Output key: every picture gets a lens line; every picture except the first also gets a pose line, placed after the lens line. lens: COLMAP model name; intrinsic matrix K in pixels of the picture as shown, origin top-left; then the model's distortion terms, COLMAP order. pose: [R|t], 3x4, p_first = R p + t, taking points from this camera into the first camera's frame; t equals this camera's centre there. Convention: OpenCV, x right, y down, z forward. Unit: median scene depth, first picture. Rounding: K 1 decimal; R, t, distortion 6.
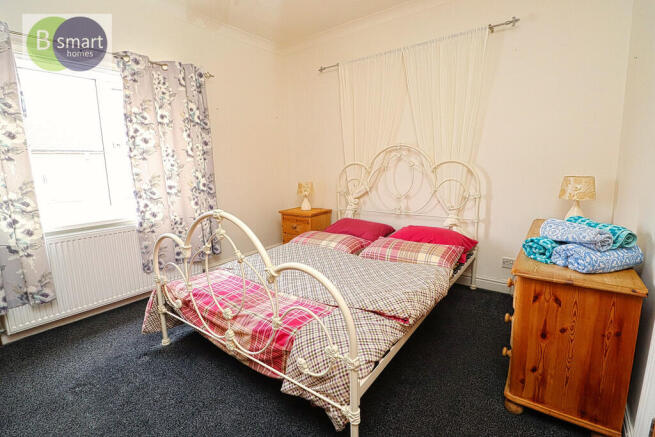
lens RADIAL K [[307.2, 0, 328.4], [0, 307.2, 211.8], [0, 0, 1]] dist [-0.003297, -0.000618]
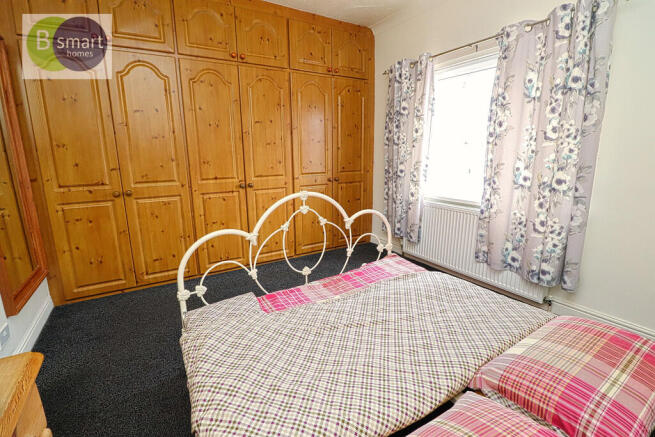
lens RADIAL K [[307.2, 0, 328.4], [0, 307.2, 211.8], [0, 0, 1]] dist [-0.003297, -0.000618]
pose [[-0.356774, 0.201787, -0.912137, 0.461322], [-0.129621, 0.956256, 0.262247, -0.152970], [0.925154, 0.211795, -0.315011, 0.858831]]
